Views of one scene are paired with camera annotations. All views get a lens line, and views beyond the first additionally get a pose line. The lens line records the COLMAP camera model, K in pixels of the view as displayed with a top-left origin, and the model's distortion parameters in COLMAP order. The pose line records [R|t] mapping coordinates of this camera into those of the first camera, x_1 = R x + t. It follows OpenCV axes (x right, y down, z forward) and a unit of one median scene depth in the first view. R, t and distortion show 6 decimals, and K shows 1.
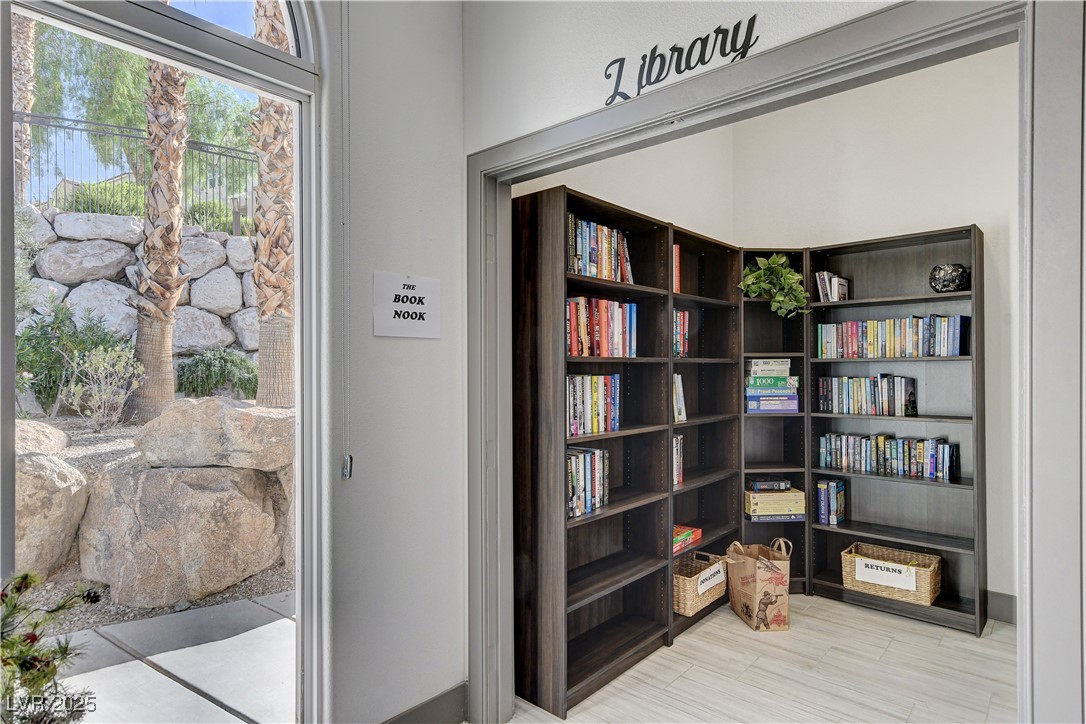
lens RADIAL K [[613.0, 0, 538.3], [0, 613.0, 364.1], [0, 0, 1]] dist [0.008190, 0.000716]
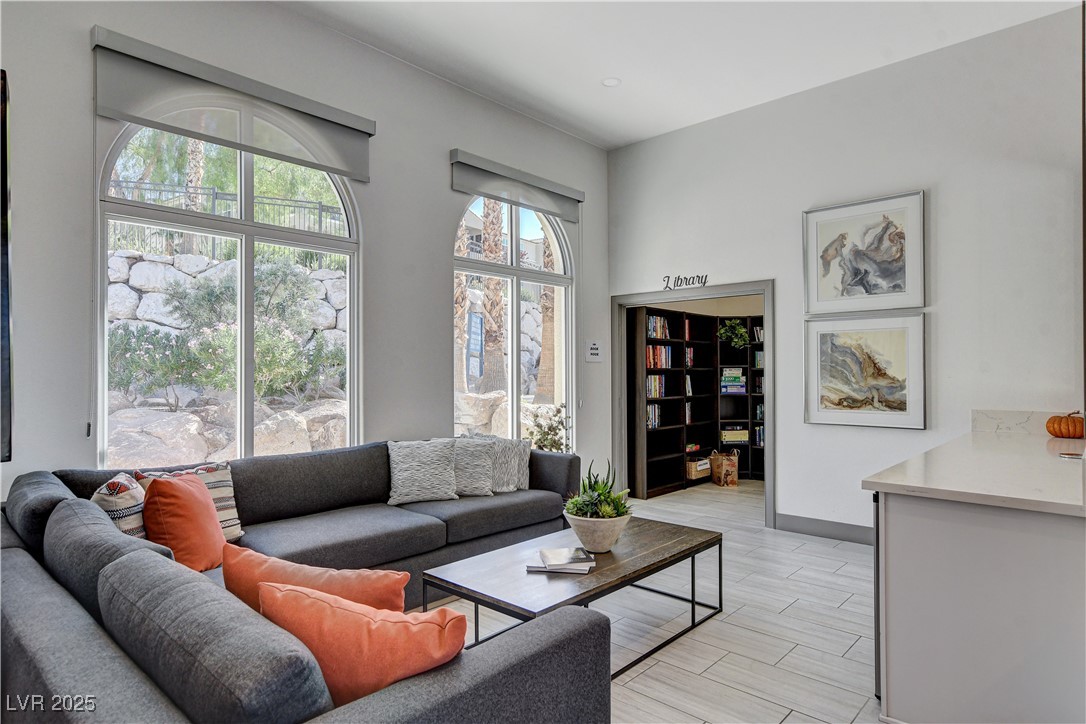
lens RADIAL K [[613.0, 0, 545.7], [0, 613.0, 362.0], [0, 0, 1]] dist [0.008190, 0.000716]
pose [[0.999891, -0.002291, -0.014602, -0.283610], [0.002067, 0.999881, -0.015300, 0.001645], [0.014635, 0.015269, 0.999776, -1.358475]]
